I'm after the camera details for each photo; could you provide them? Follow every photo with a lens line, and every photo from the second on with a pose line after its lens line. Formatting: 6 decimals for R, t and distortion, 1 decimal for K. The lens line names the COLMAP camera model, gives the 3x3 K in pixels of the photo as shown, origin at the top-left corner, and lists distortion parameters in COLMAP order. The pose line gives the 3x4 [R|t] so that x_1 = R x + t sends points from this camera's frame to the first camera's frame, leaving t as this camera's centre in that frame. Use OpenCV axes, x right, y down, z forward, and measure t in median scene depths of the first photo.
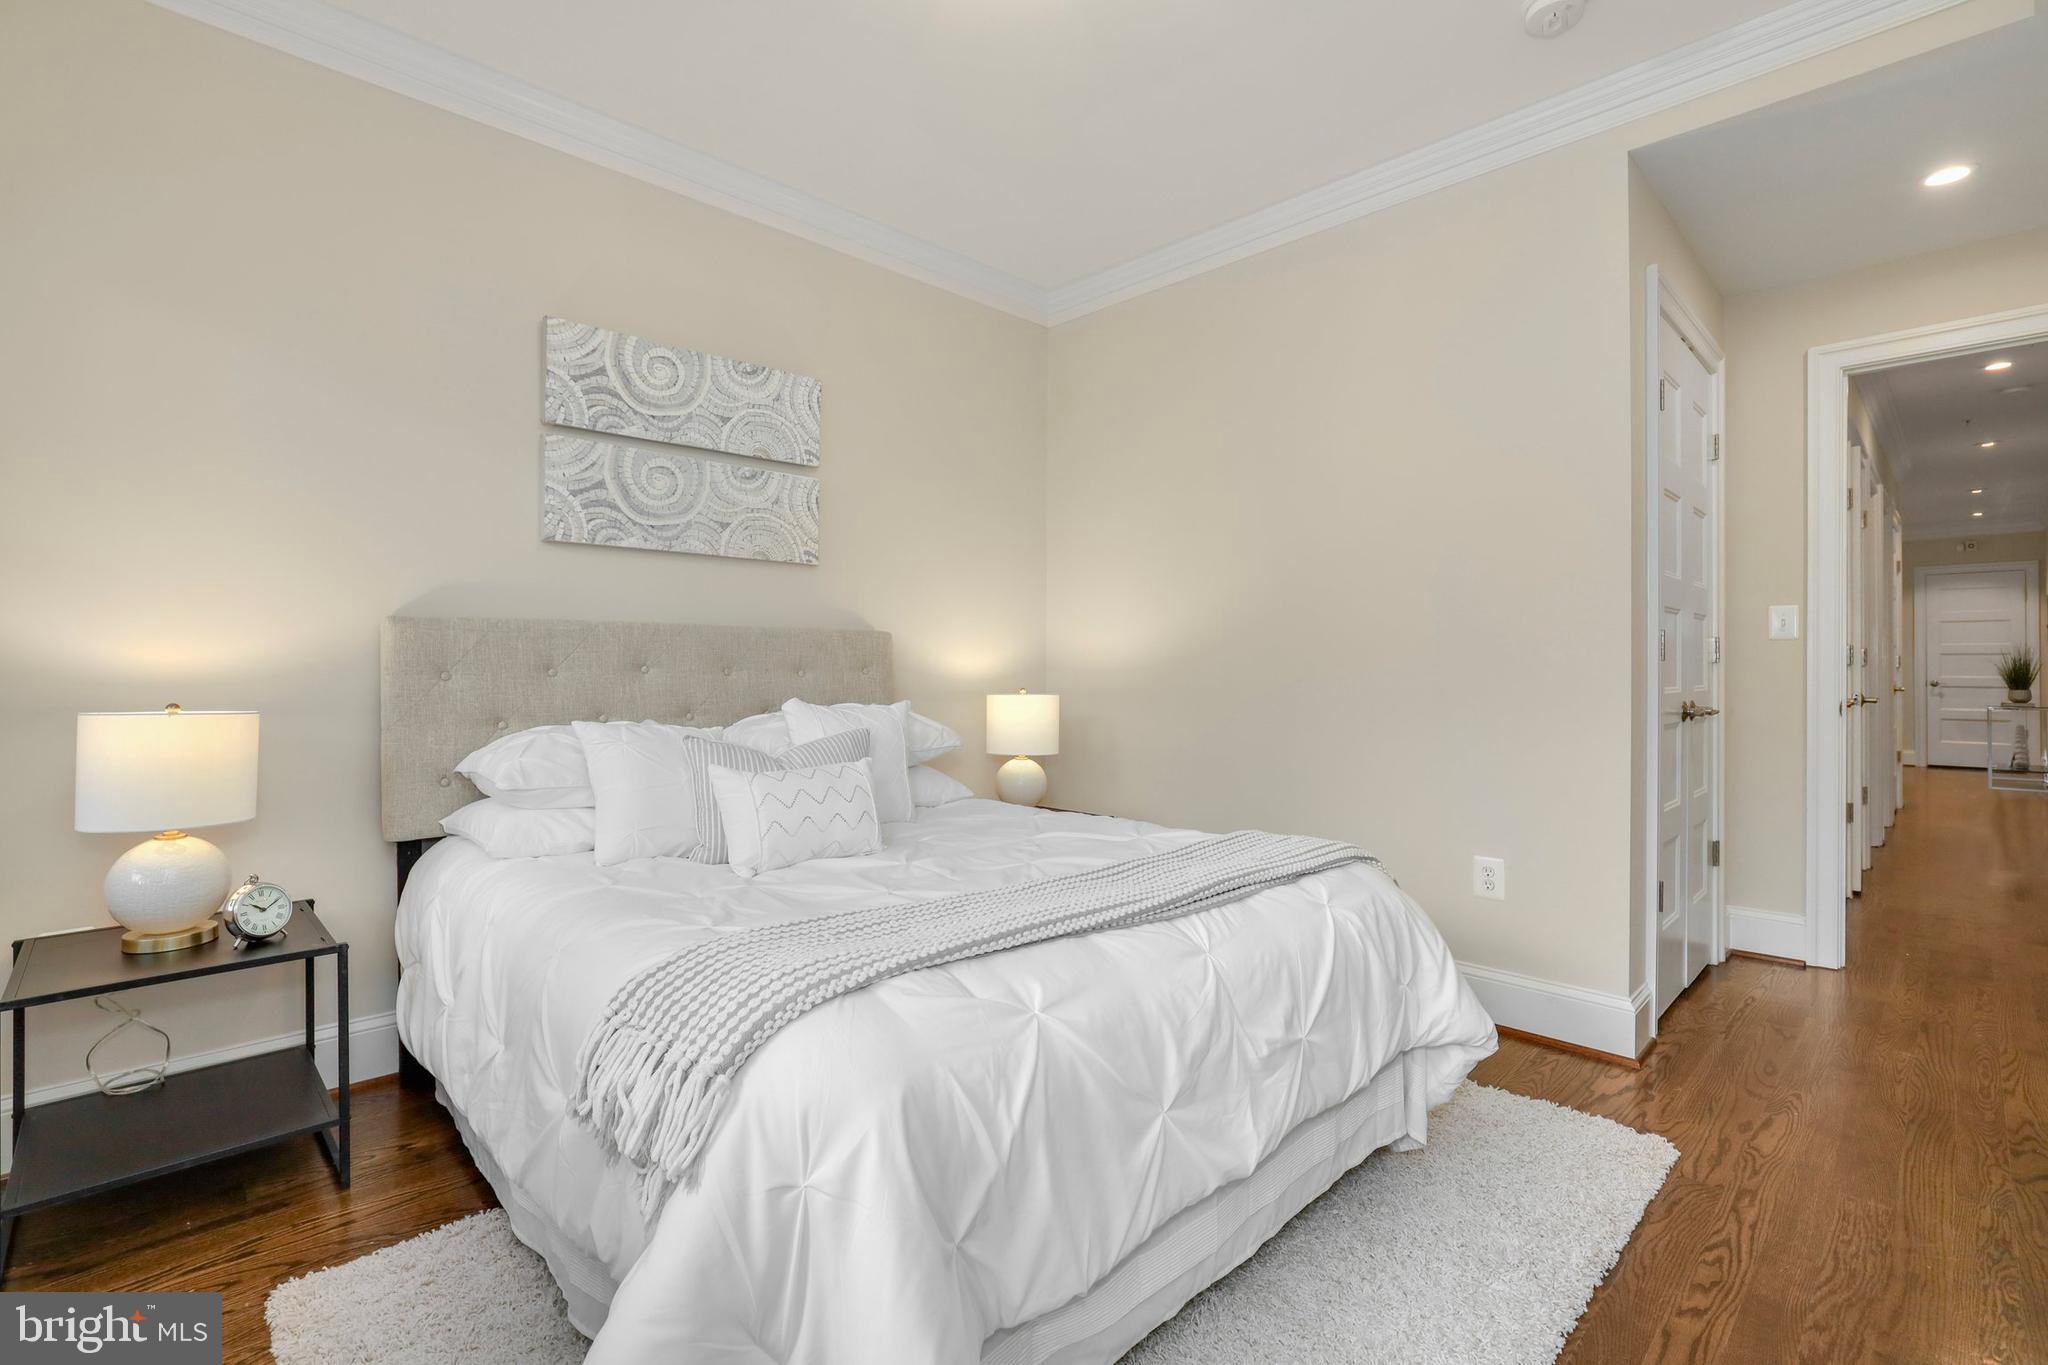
lens RADIAL K [[942.7, 0, 1008.5], [0, 942.7, 672.5], [0, 0, 1]] dist [-0.011535, 0.004821]
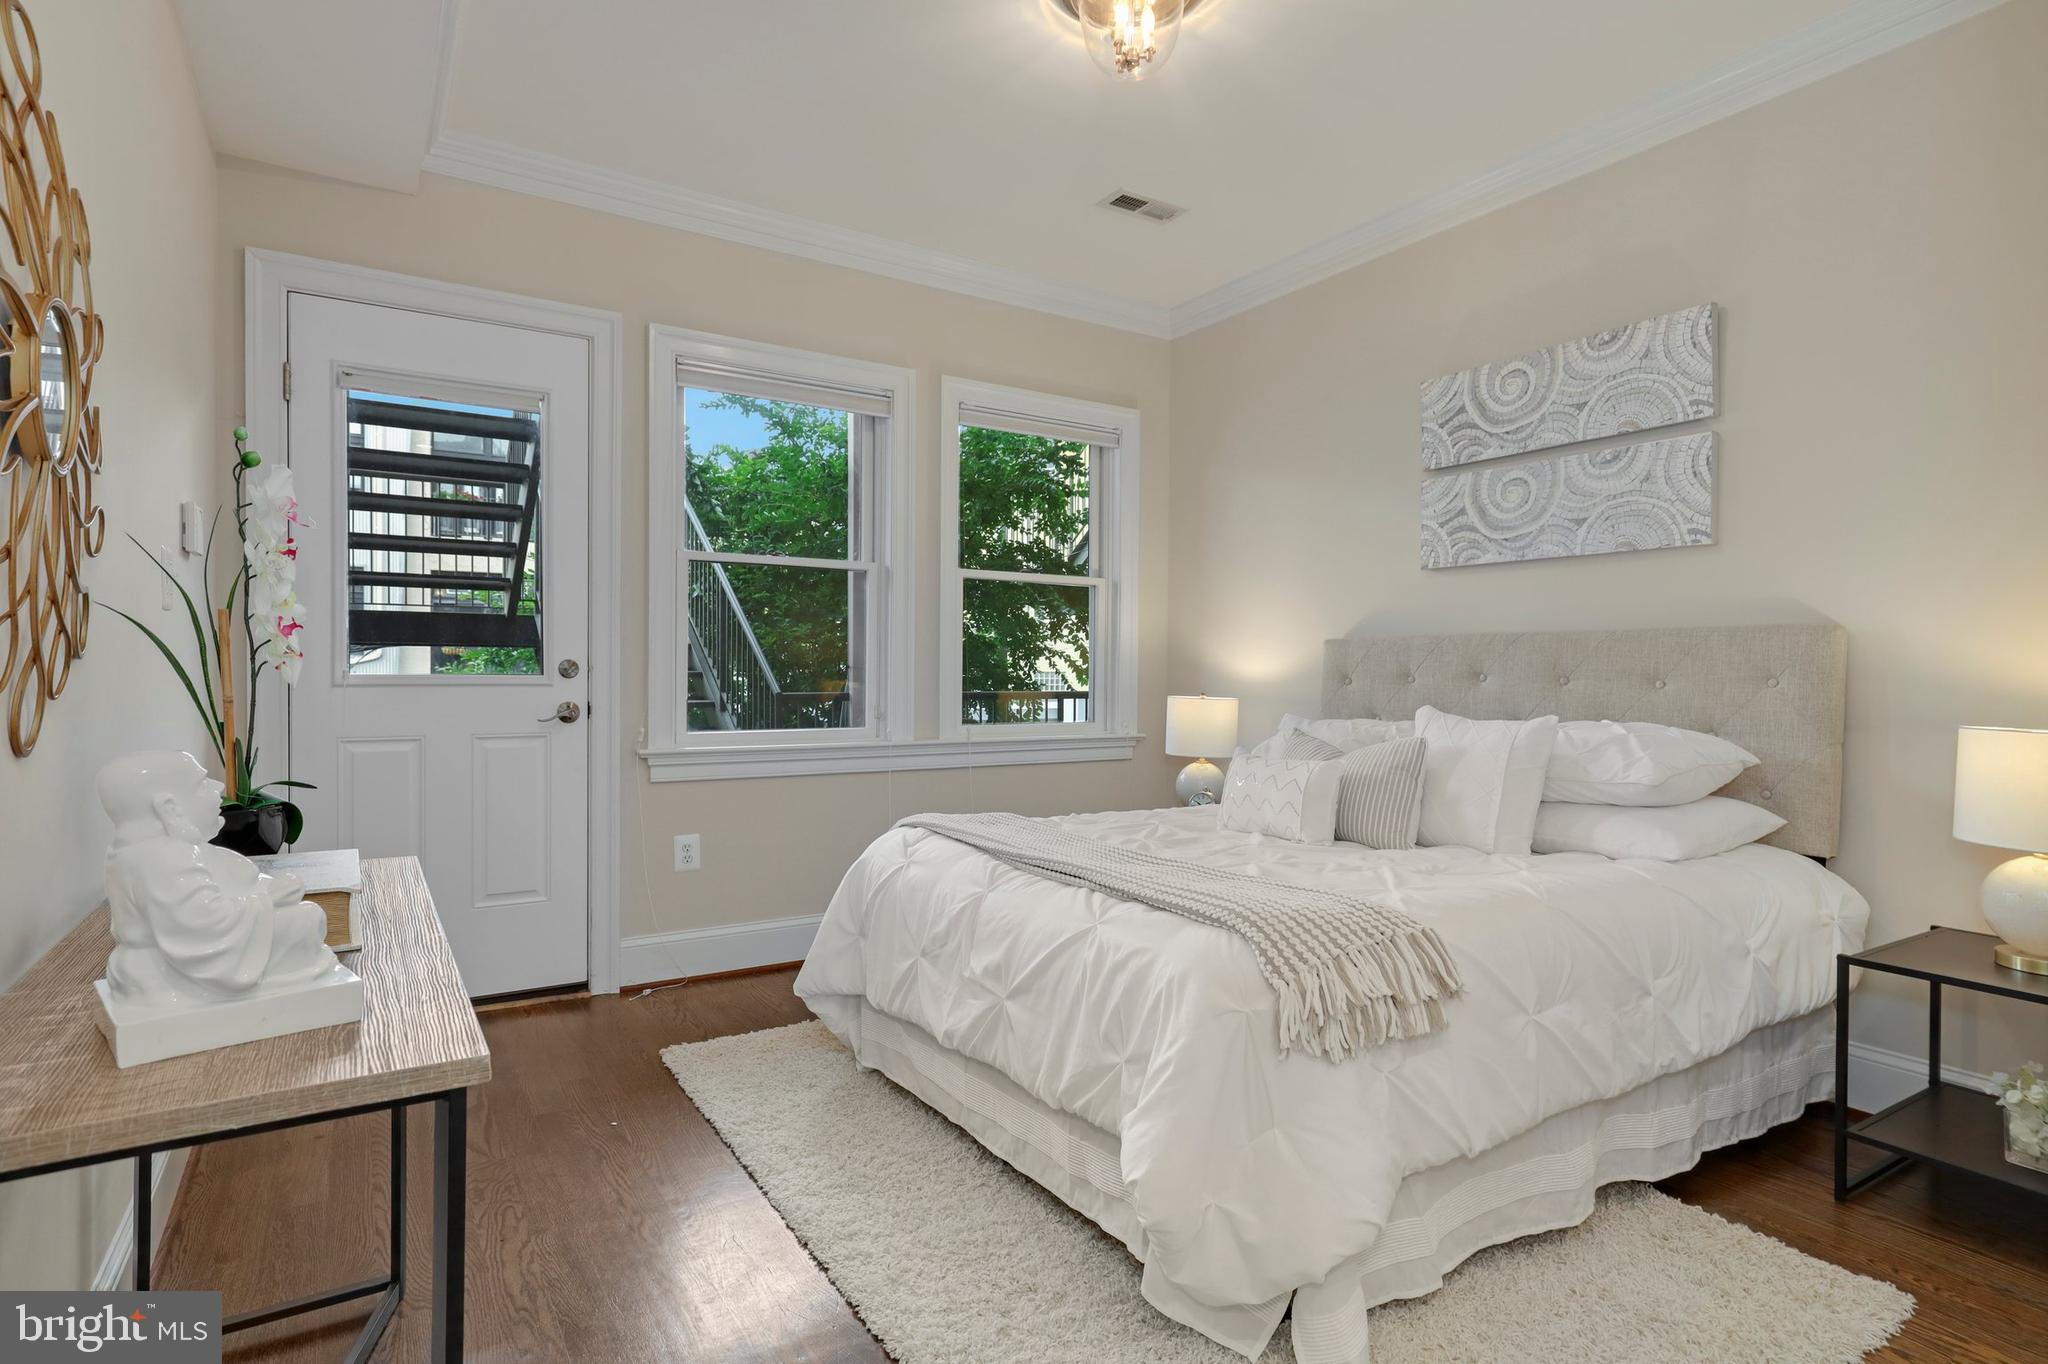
lens RADIAL K [[1043.5, 0, 1015.1], [0, 1043.5, 680.8], [0, 0, 1]] dist [-0.013474, 0.000256]
pose [[-0.203085, 0.007120, -0.979135, 0.802709], [-0.008961, 0.999918, 0.009130, -0.005587], [0.979120, 0.010628, -0.203004, 0.669195]]
